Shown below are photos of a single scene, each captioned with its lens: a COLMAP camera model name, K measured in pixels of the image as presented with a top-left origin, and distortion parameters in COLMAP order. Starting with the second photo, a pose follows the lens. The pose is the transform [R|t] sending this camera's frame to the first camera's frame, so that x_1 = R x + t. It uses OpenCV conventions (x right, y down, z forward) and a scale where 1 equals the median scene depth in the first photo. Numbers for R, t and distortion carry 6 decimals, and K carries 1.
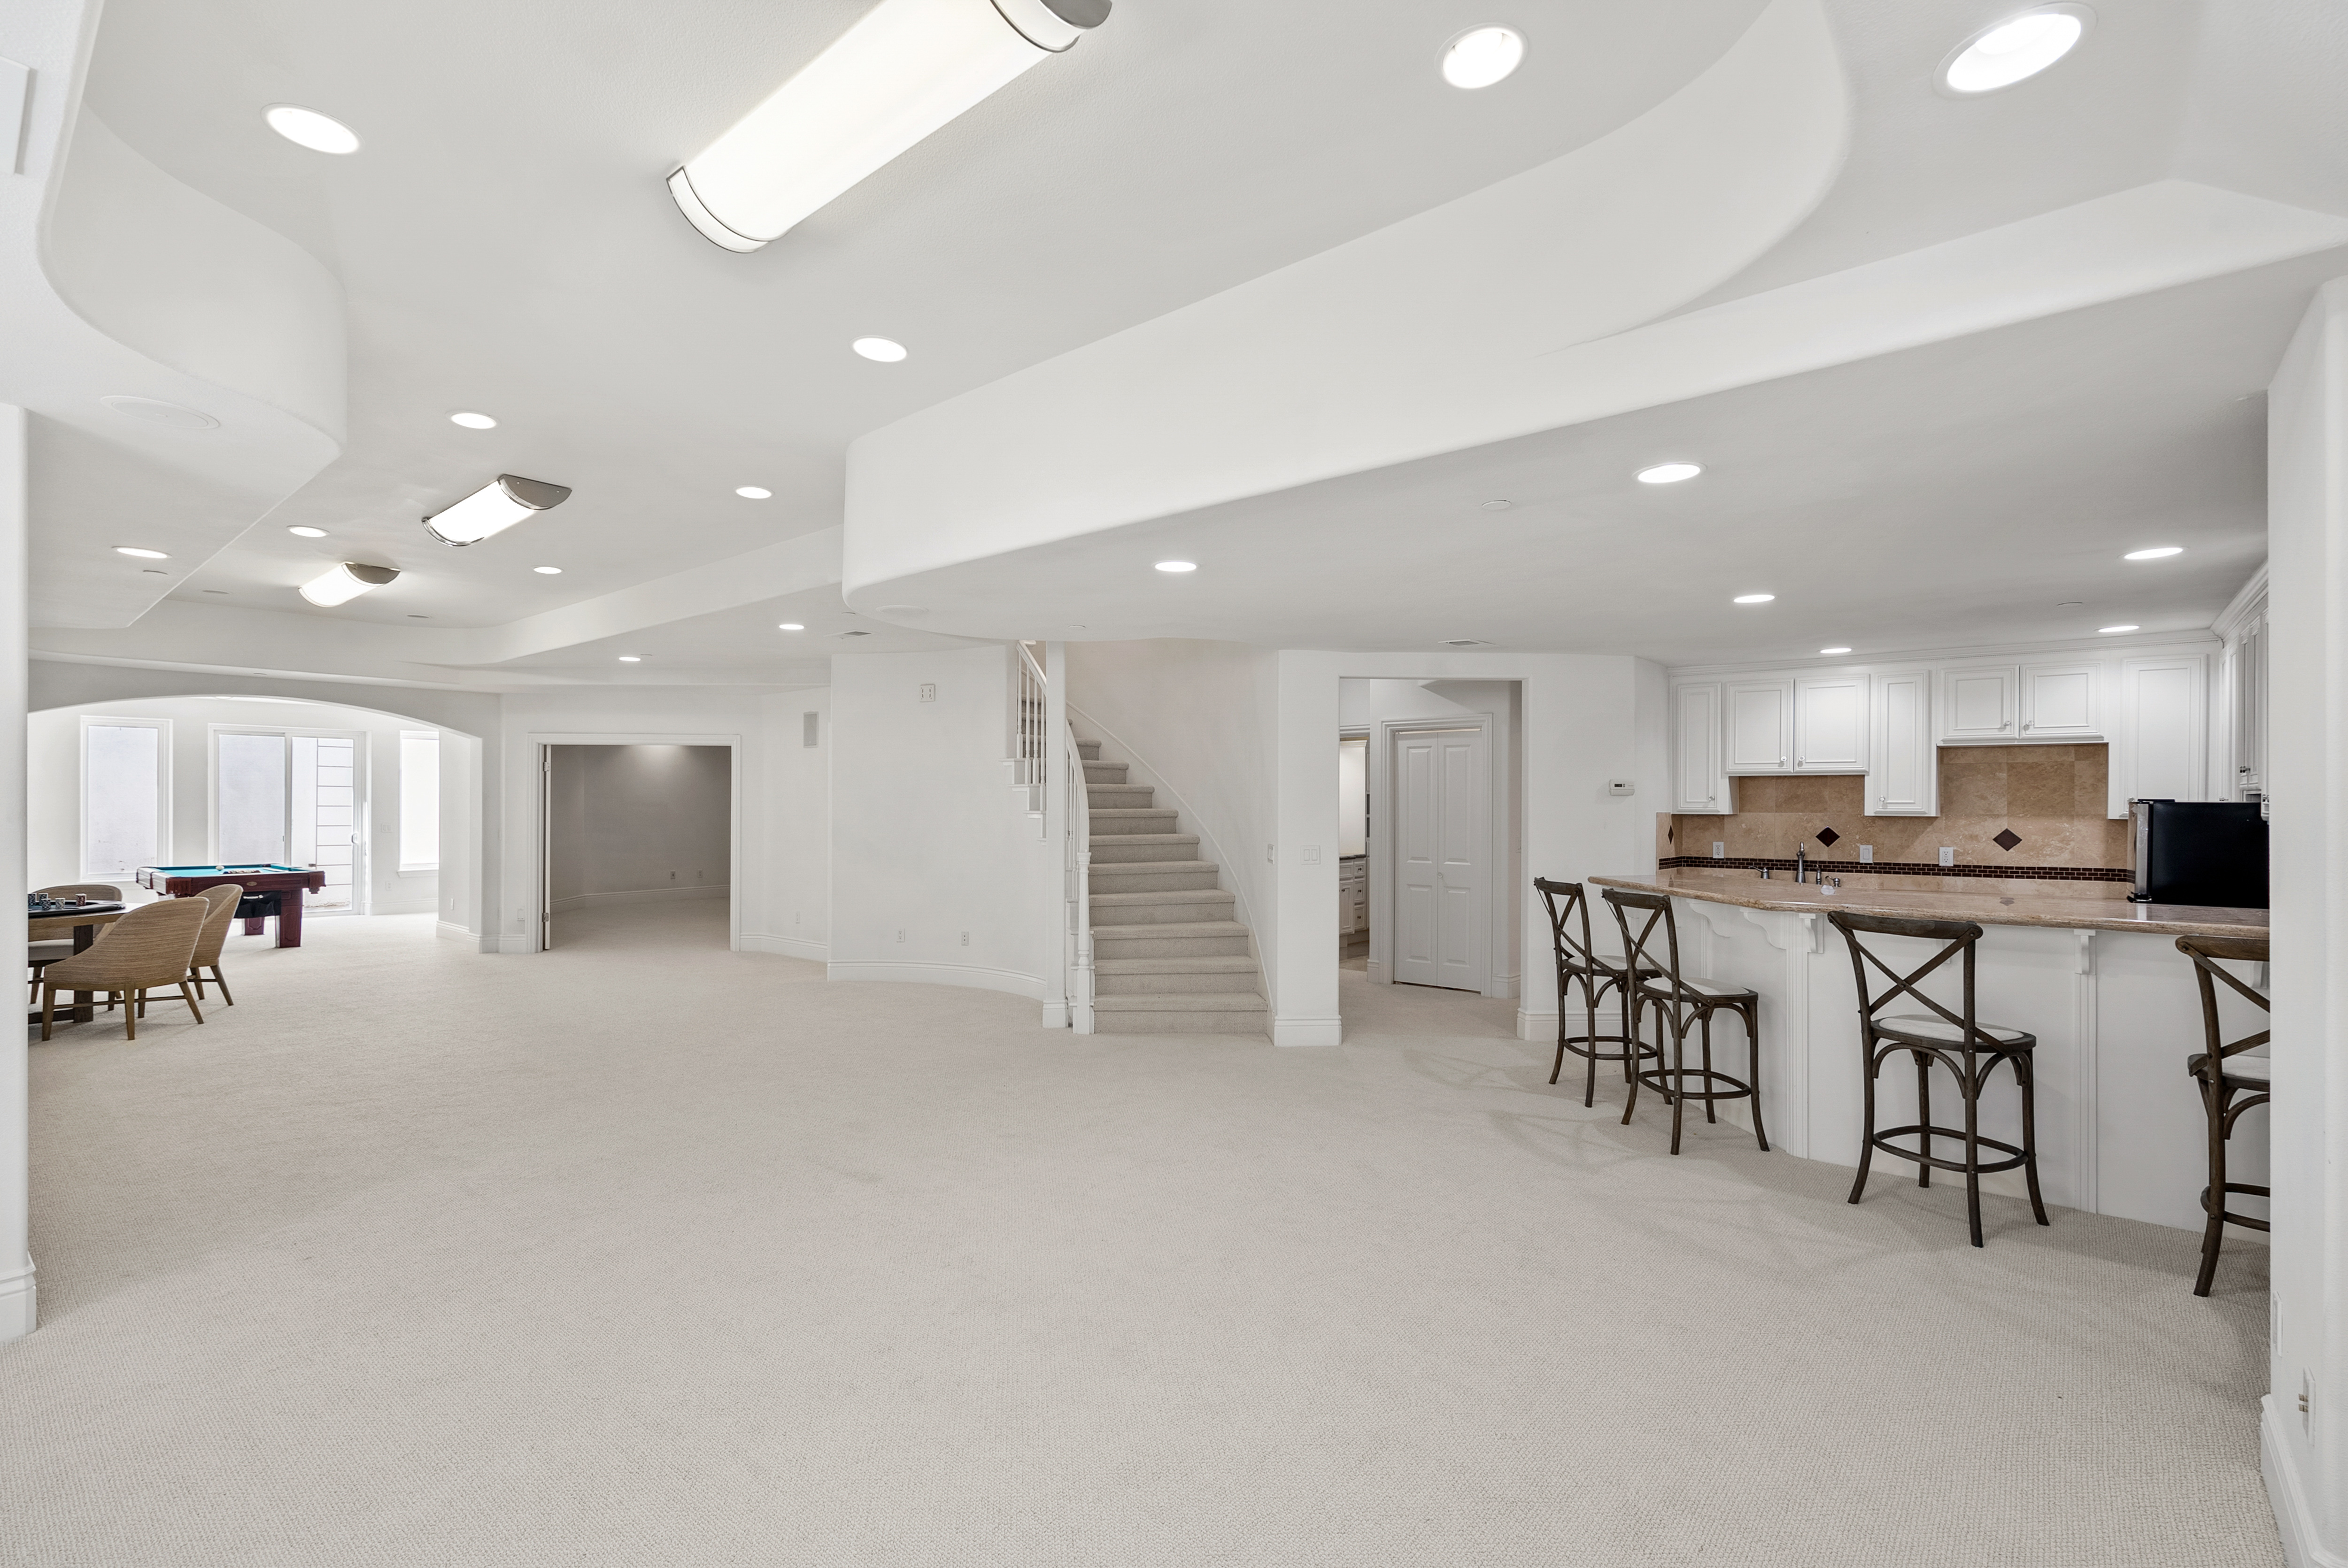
lens RADIAL K [[1055.0, 0, 1167.4], [0, 1055.0, 792.7], [0, 0, 1]] dist [-0.002420, -0.000125]
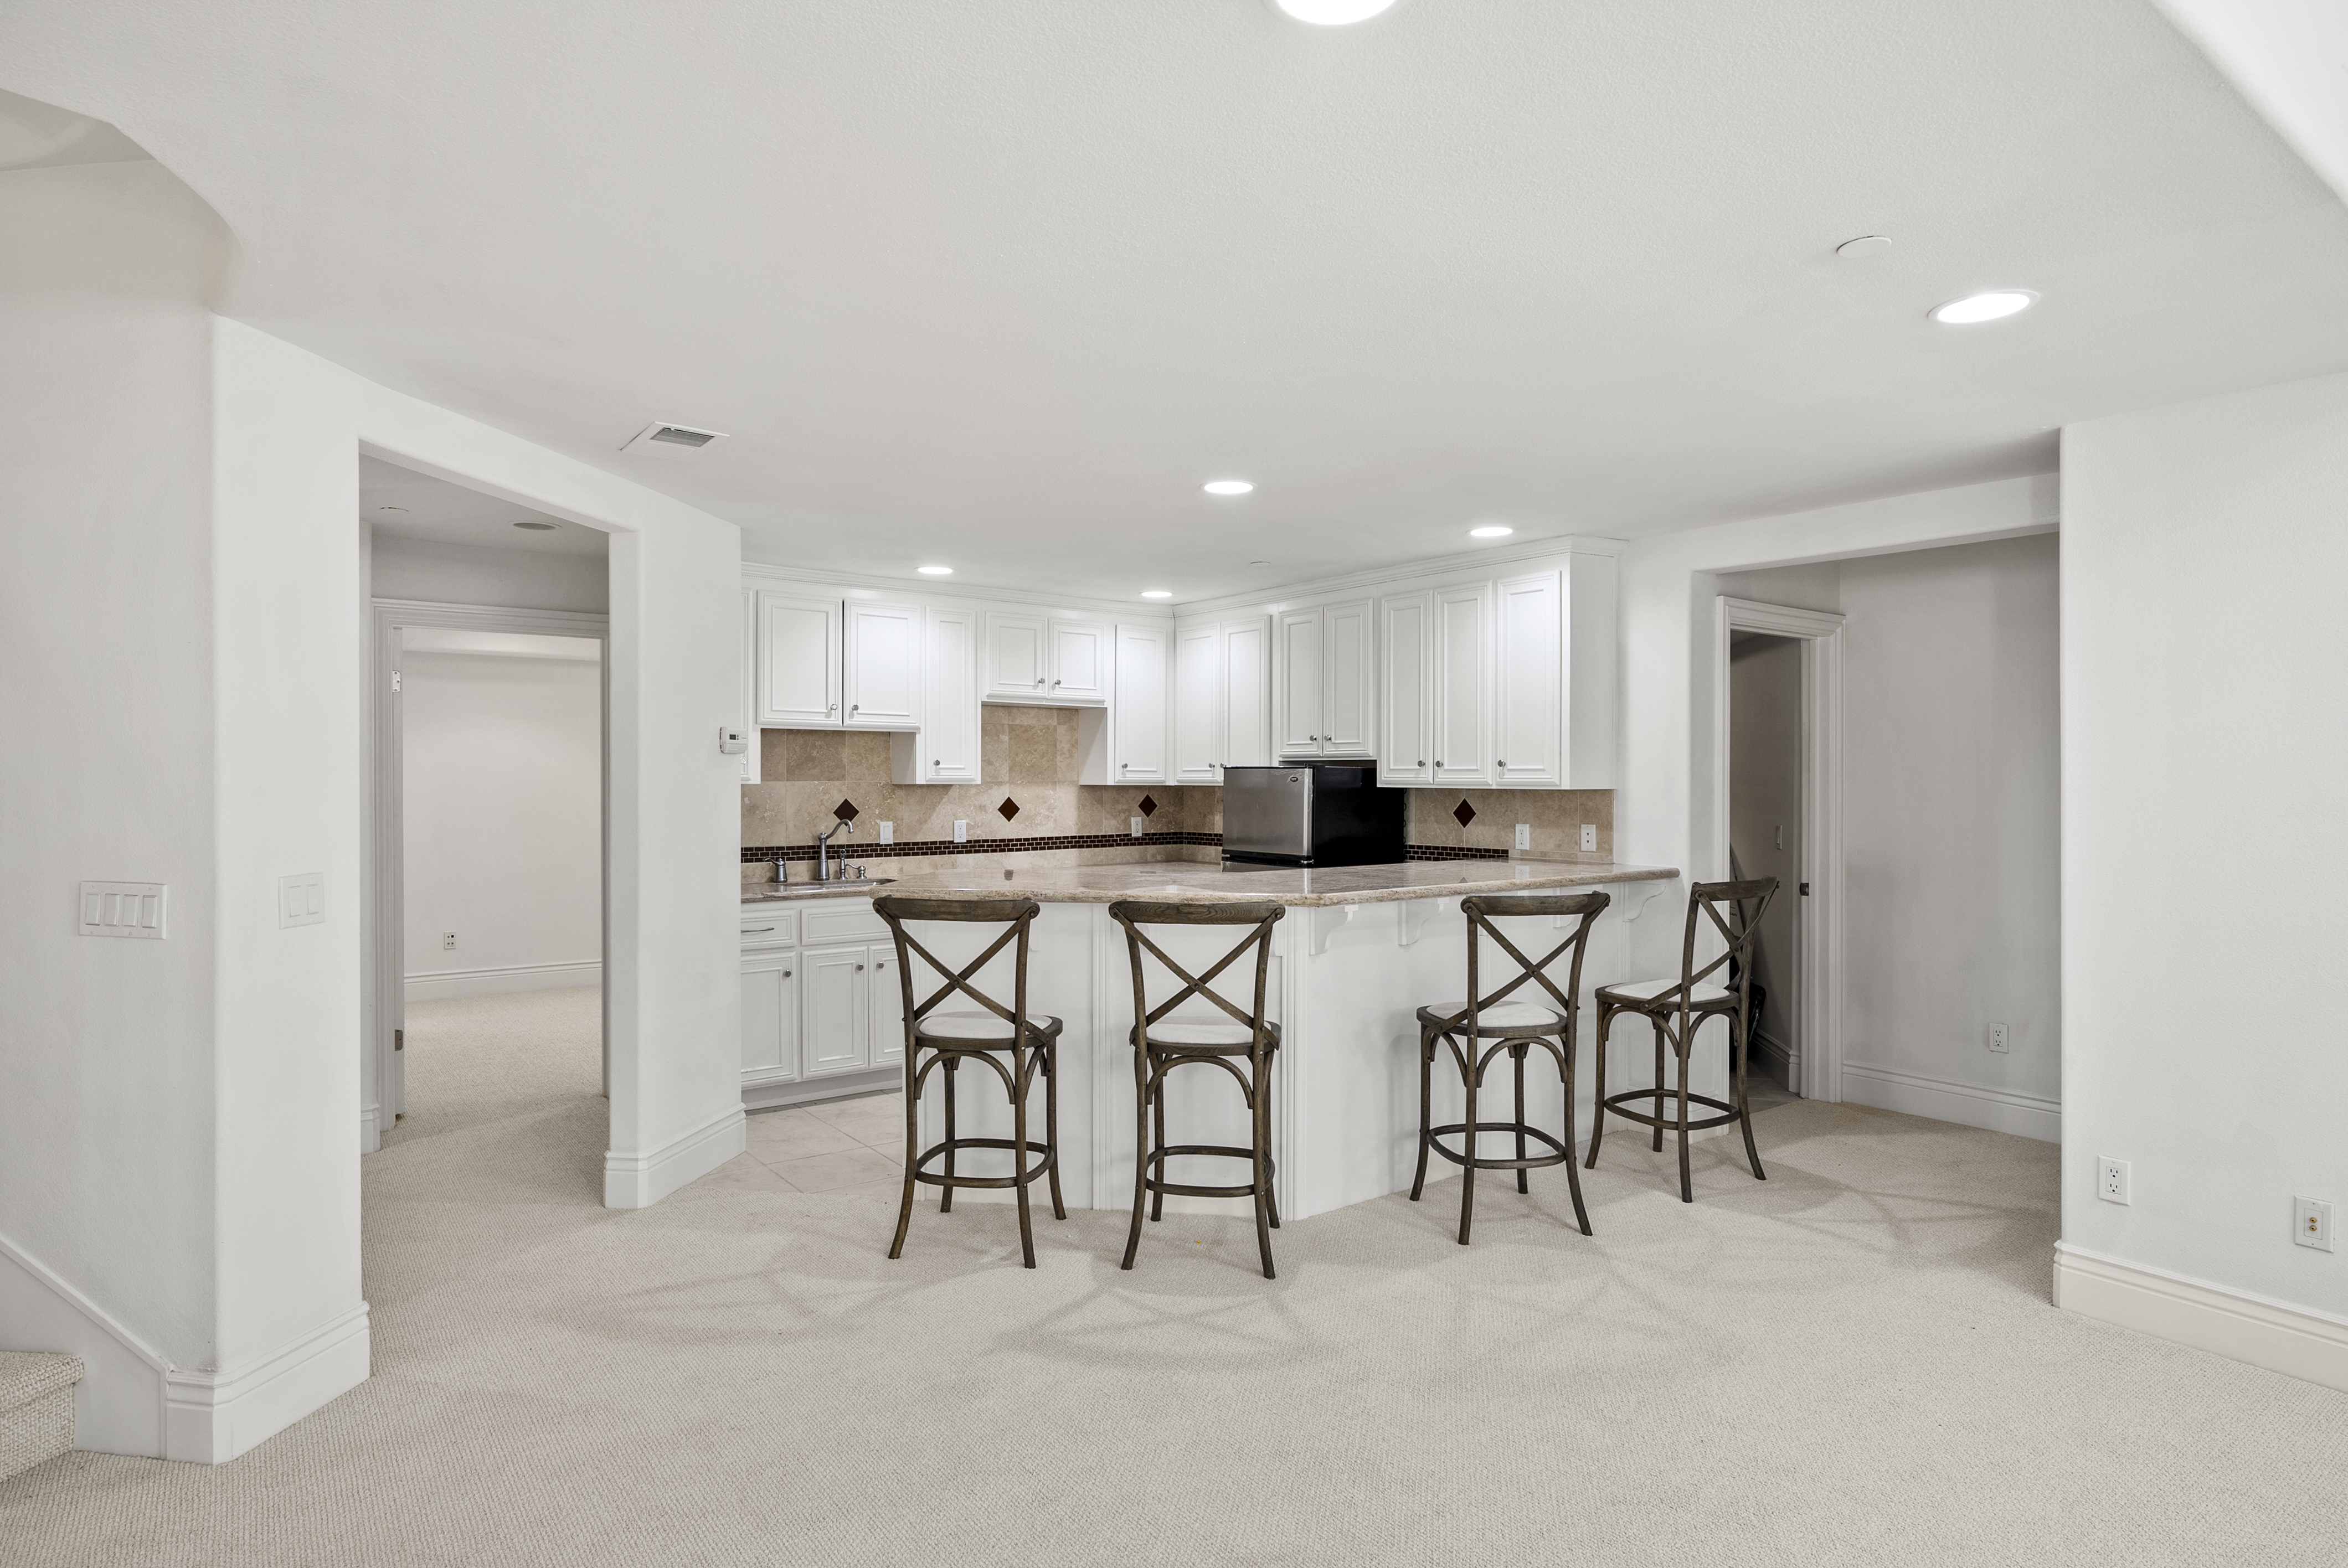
lens RADIAL K [[1266.9, 0, 1174.0], [0, 1266.9, 784.0], [0, 0, 1]] dist [0.002879, 0.001524]
pose [[0.228509, -0.005043, 0.973529, -0.236333], [-0.009761, 0.999924, 0.007471, 0.013694], [-0.973493, -0.011209, 0.228443, 0.630890]]
